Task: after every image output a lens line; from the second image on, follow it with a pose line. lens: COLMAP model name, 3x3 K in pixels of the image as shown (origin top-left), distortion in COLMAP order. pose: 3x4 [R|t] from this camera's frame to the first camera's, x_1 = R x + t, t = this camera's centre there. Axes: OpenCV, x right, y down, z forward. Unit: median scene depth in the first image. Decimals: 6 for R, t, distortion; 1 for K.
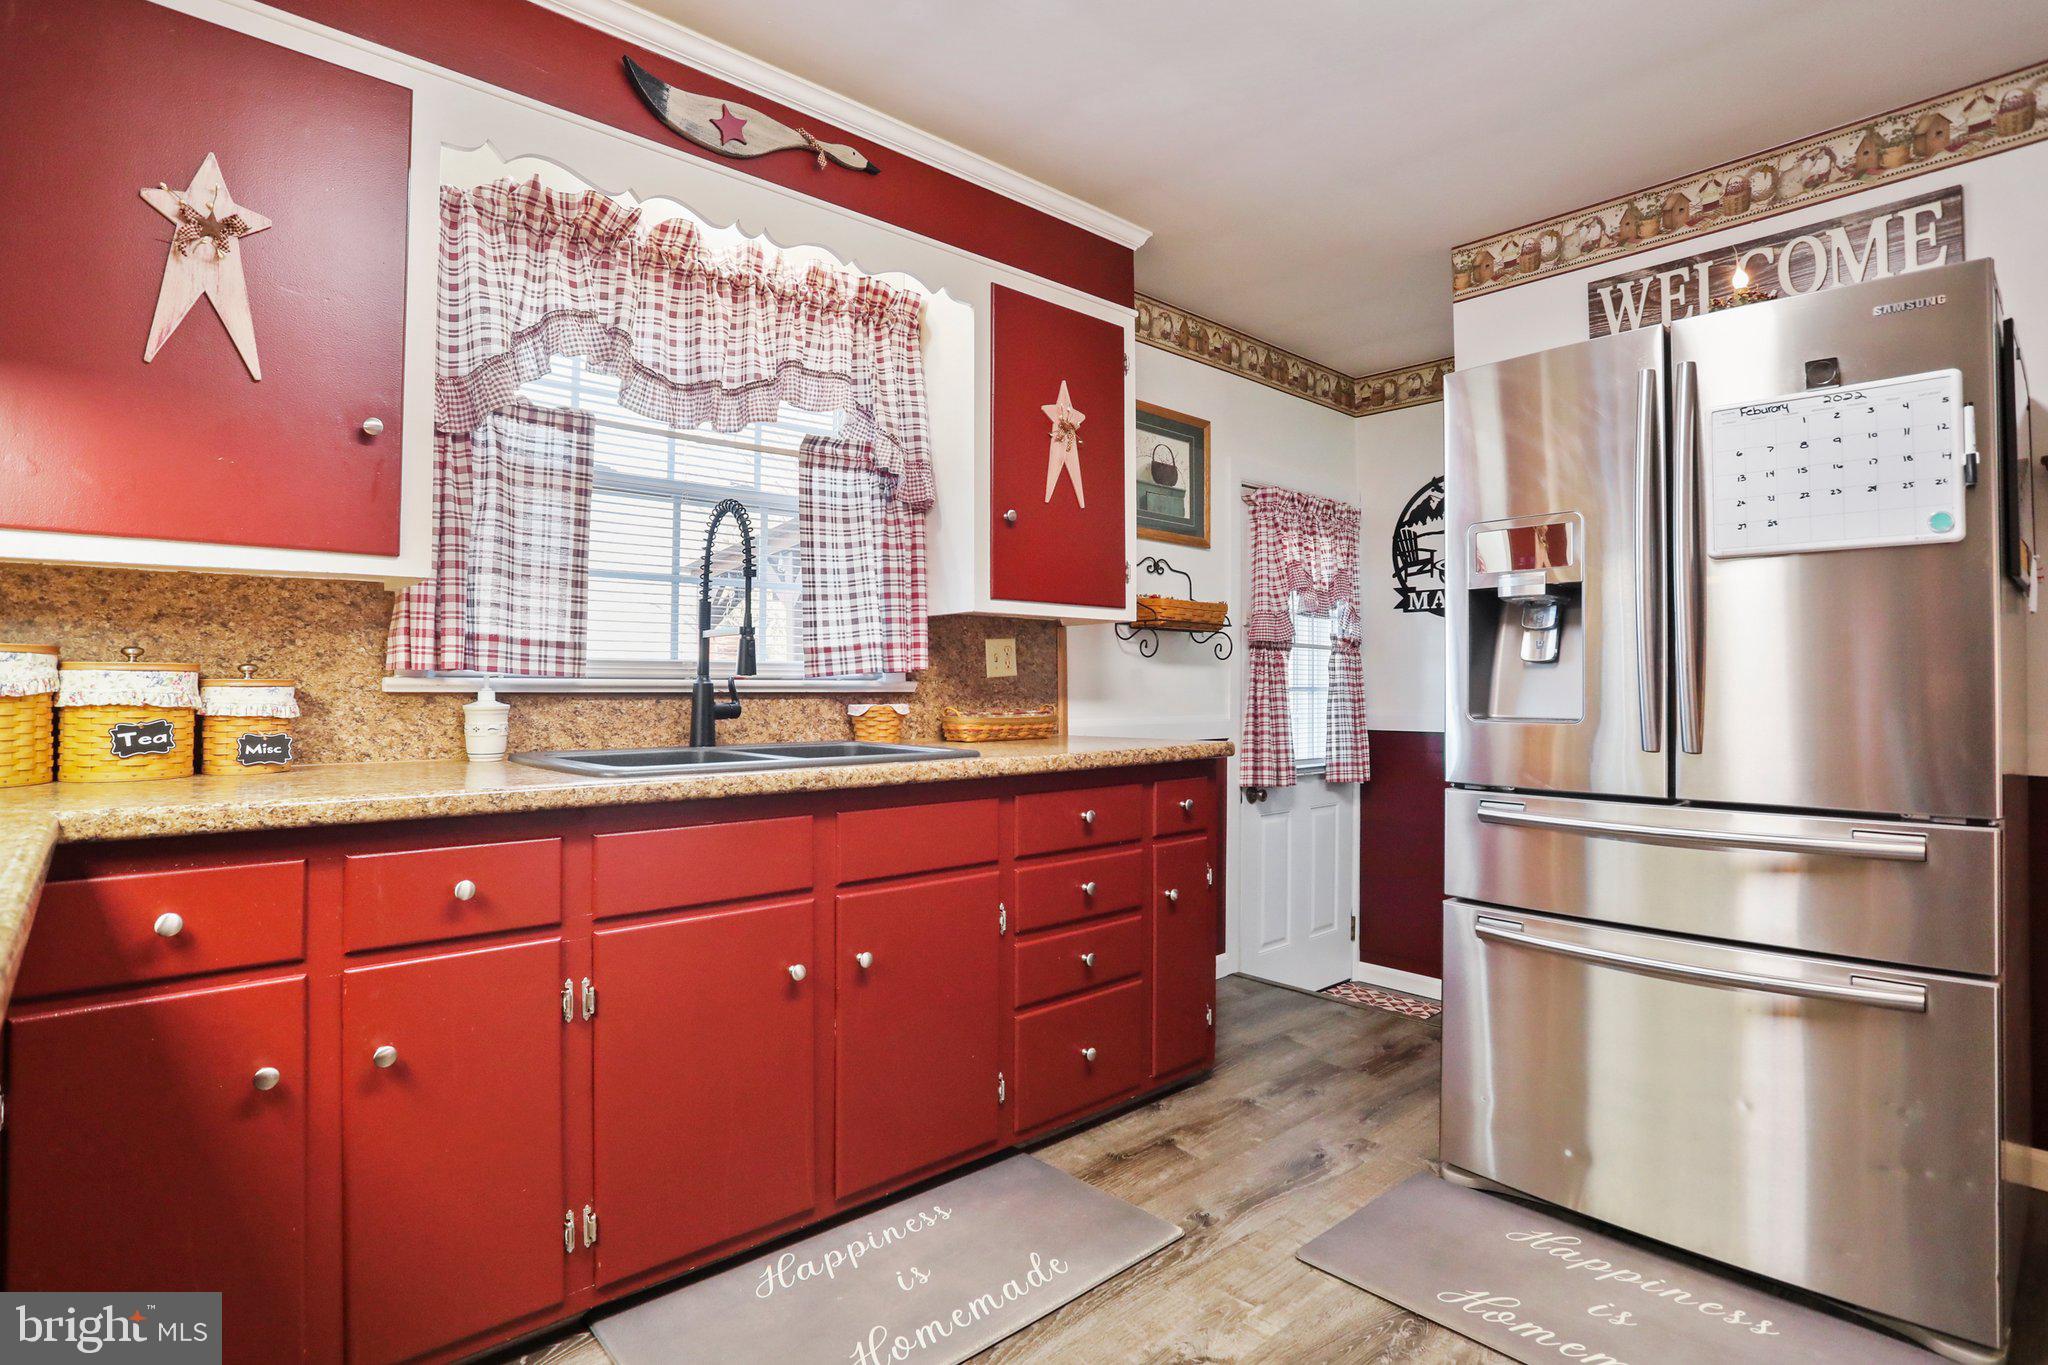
lens RADIAL K [[1011.8, 0, 1018.2], [0, 1011.8, 668.5], [0, 0, 1]] dist [-0.060310, 0.023980]
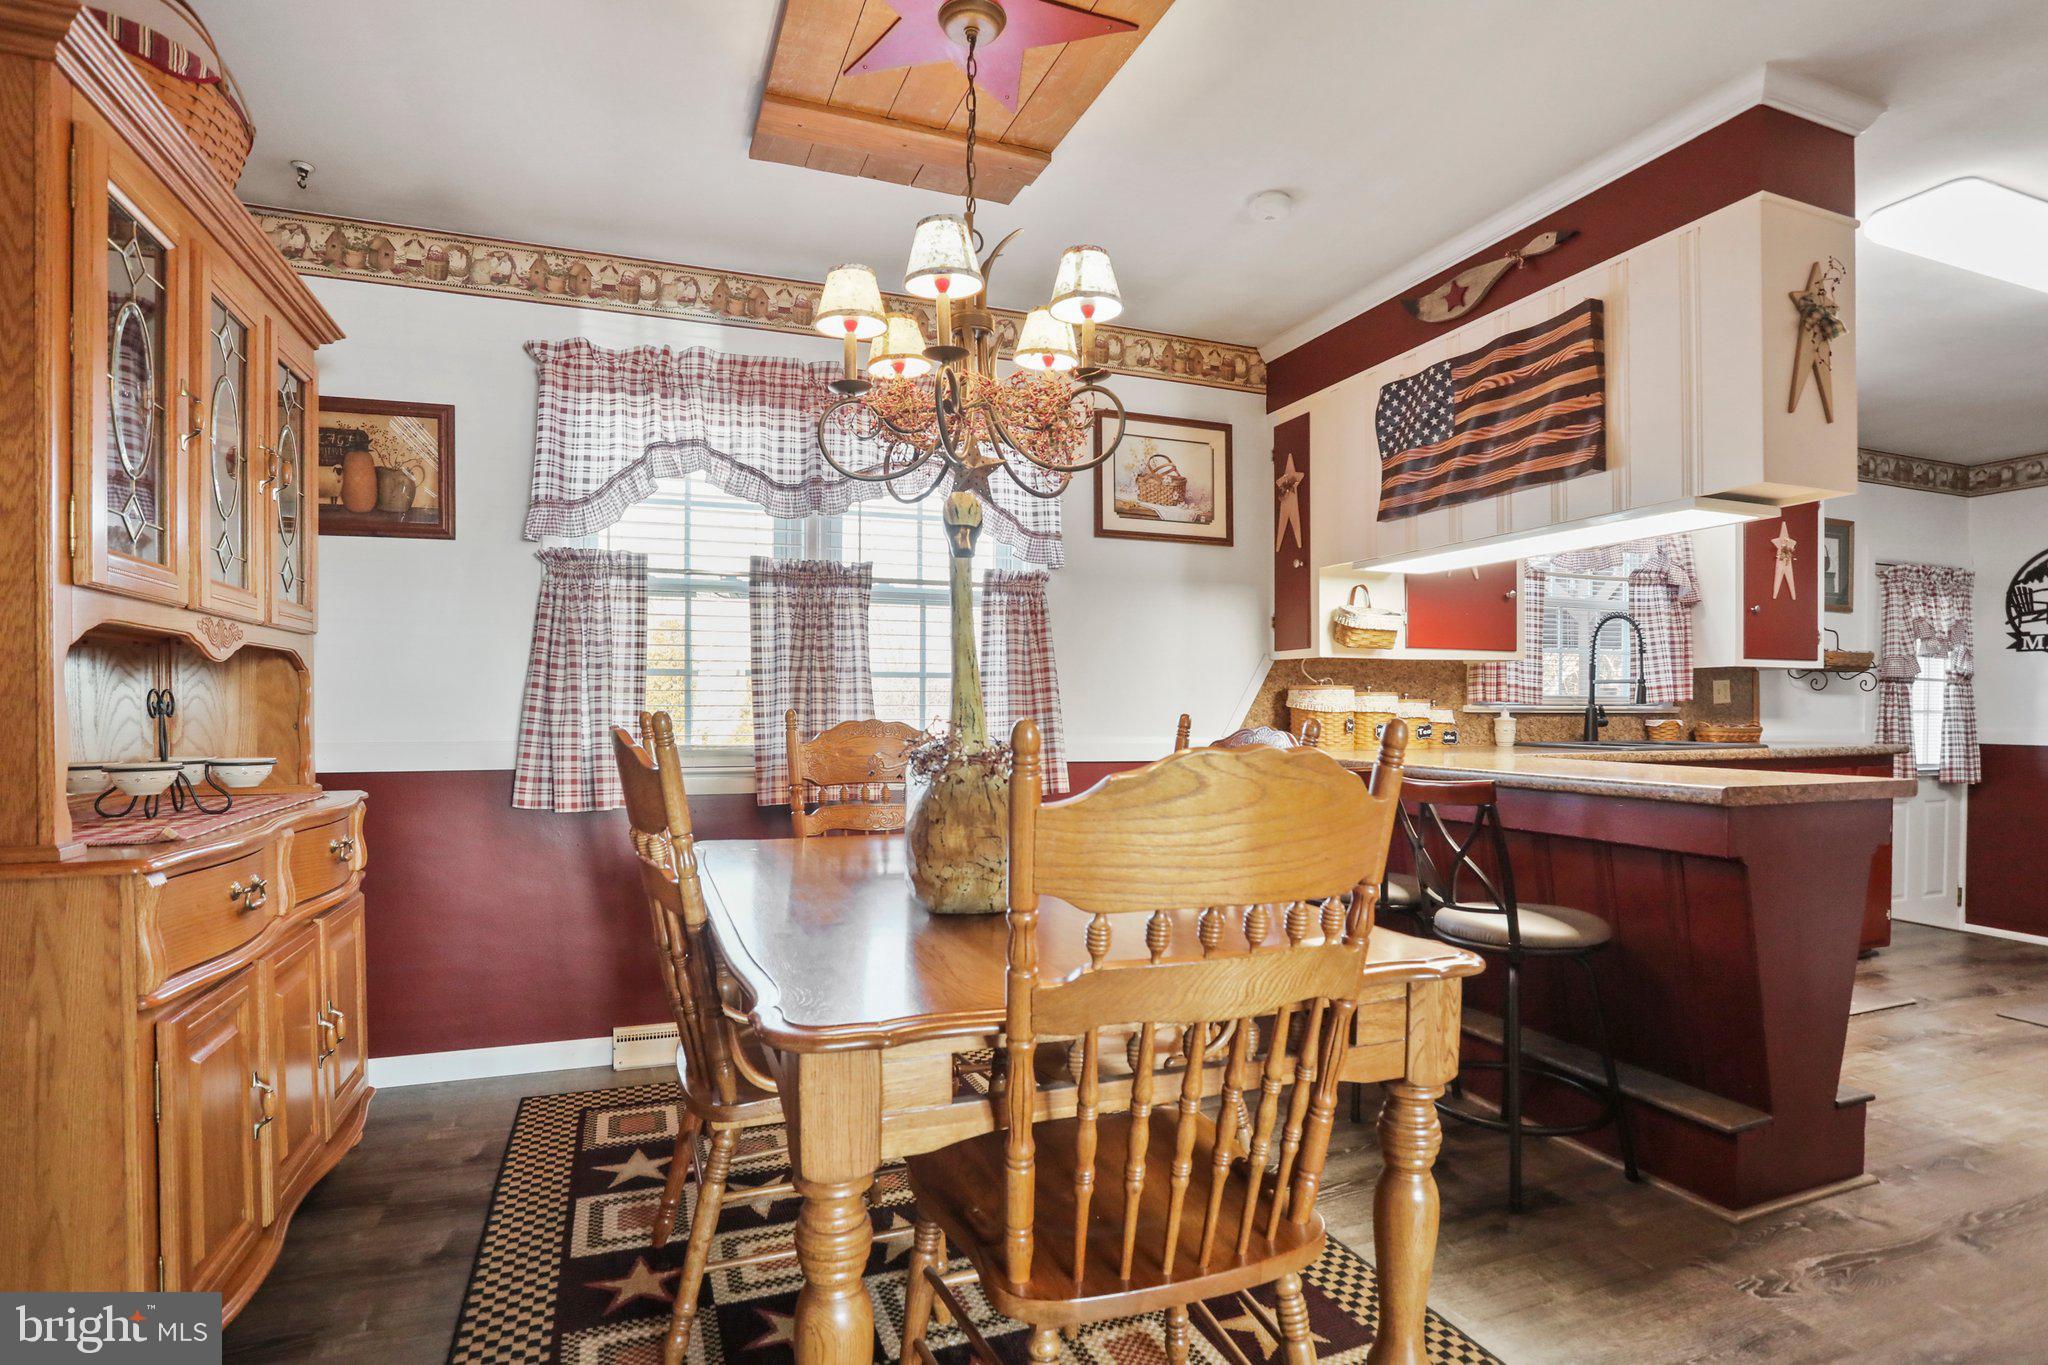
lens RADIAL K [[1011.8, 0, 1018.1], [0, 1011.8, 721.4], [0, 0, 1]] dist [-0.060310, 0.023980]
pose [[0.932663, 0.006199, -0.360697, -0.596965], [0.005326, 0.999507, 0.030948, -0.021451], [0.360711, -0.030785, 0.932170, -1.042688]]
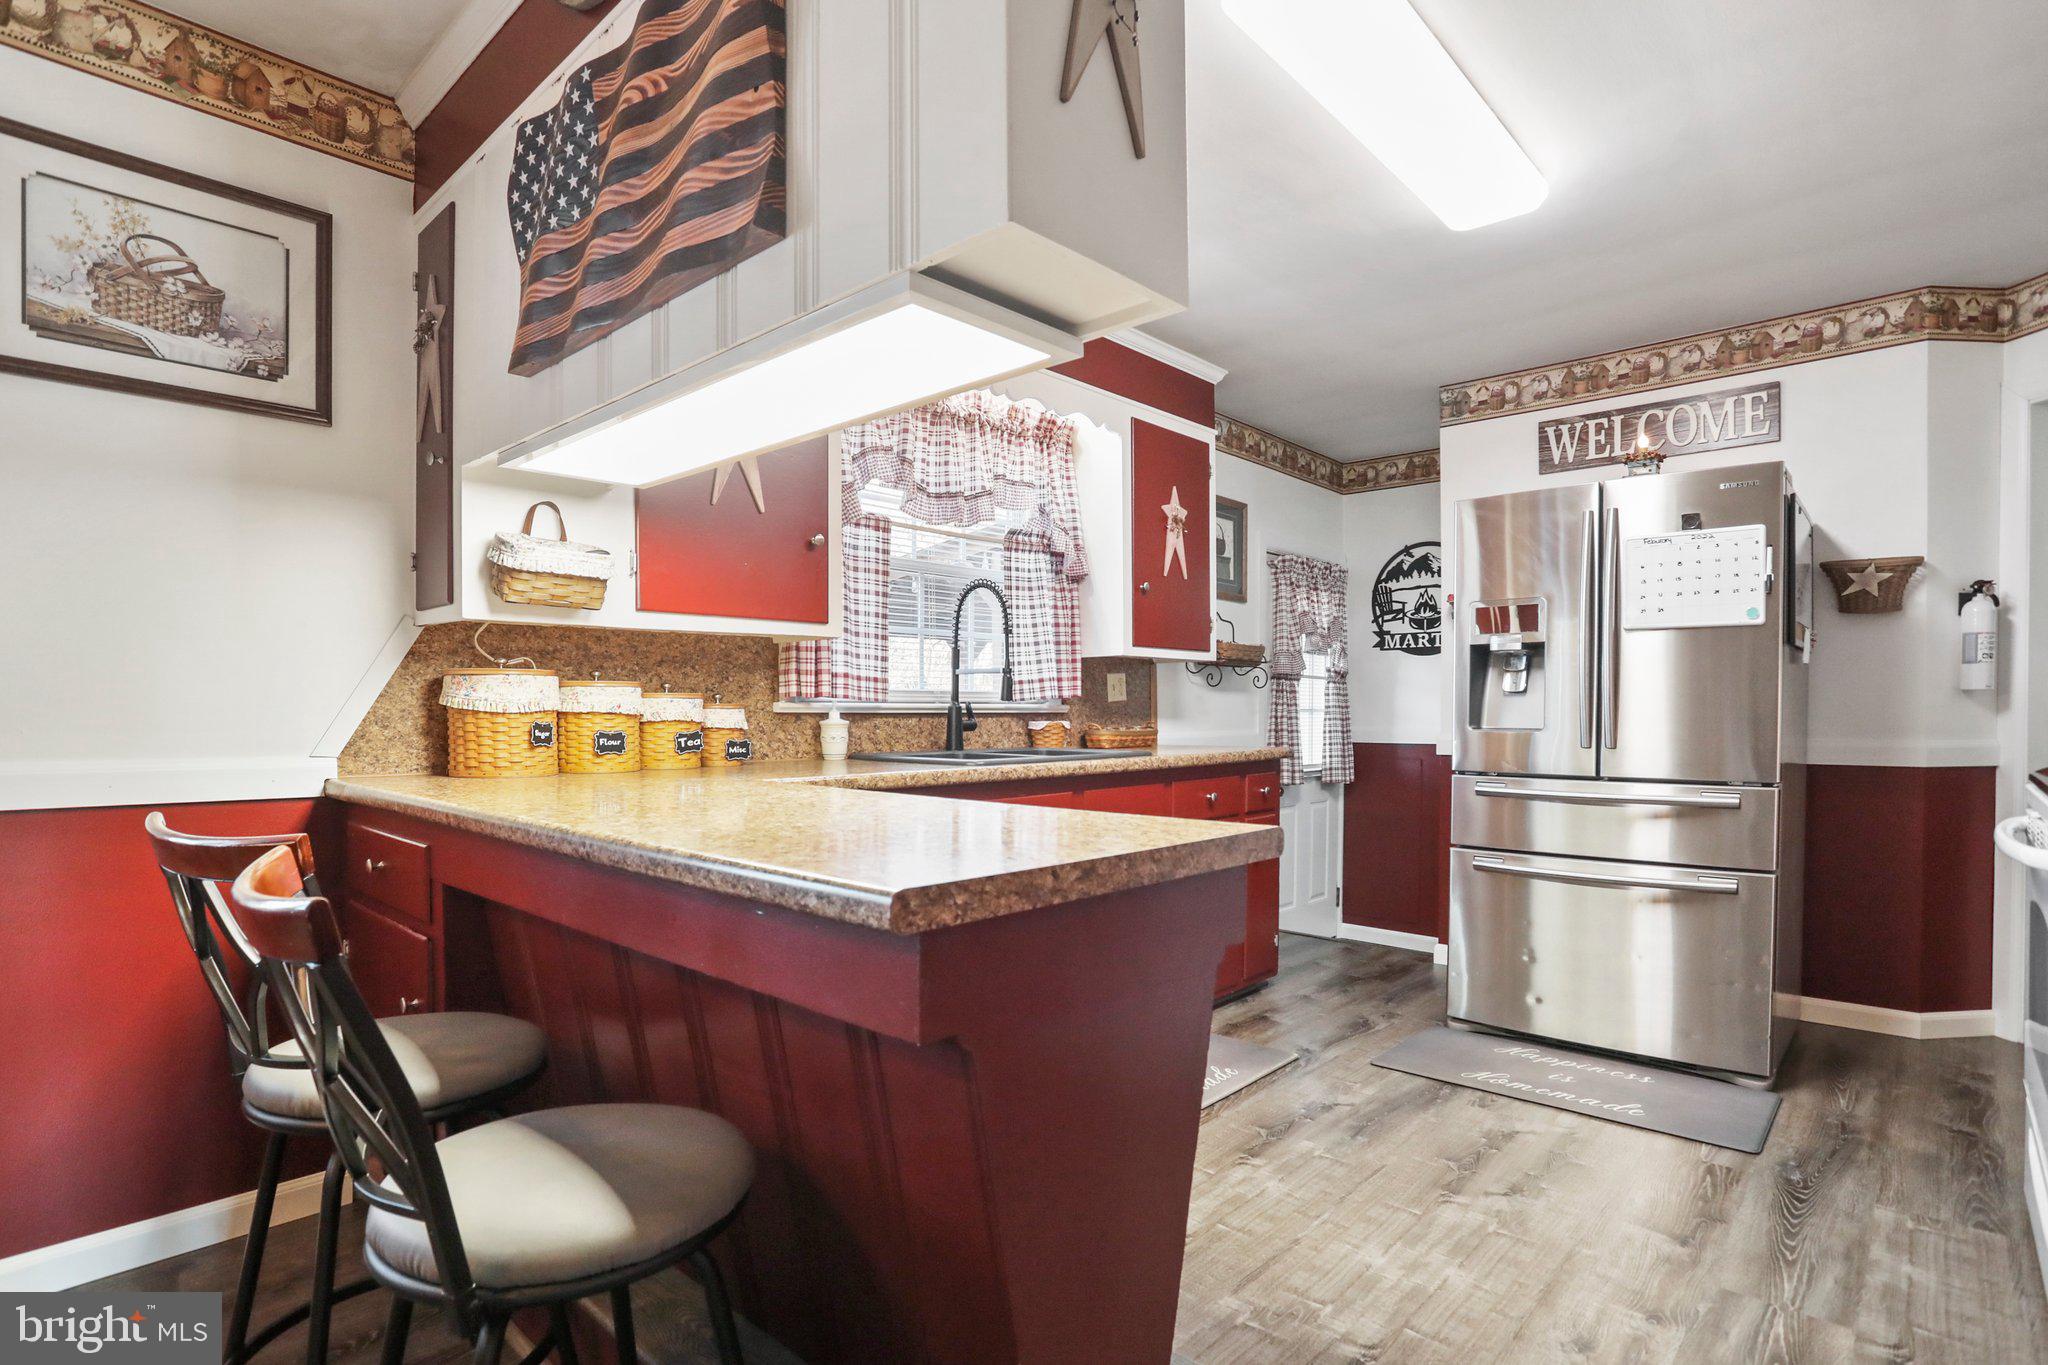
lens RADIAL K [[1011.8, 0, 1010.5], [0, 1011.8, 732.6], [0, 0, 1]] dist [-0.060310, 0.023980]
pose [[0.996488, -0.003640, 0.083660, -0.329307], [0.000246, 0.999178, 0.040544, -0.005377], [-0.083739, -0.040381, 0.995669, -0.408490]]
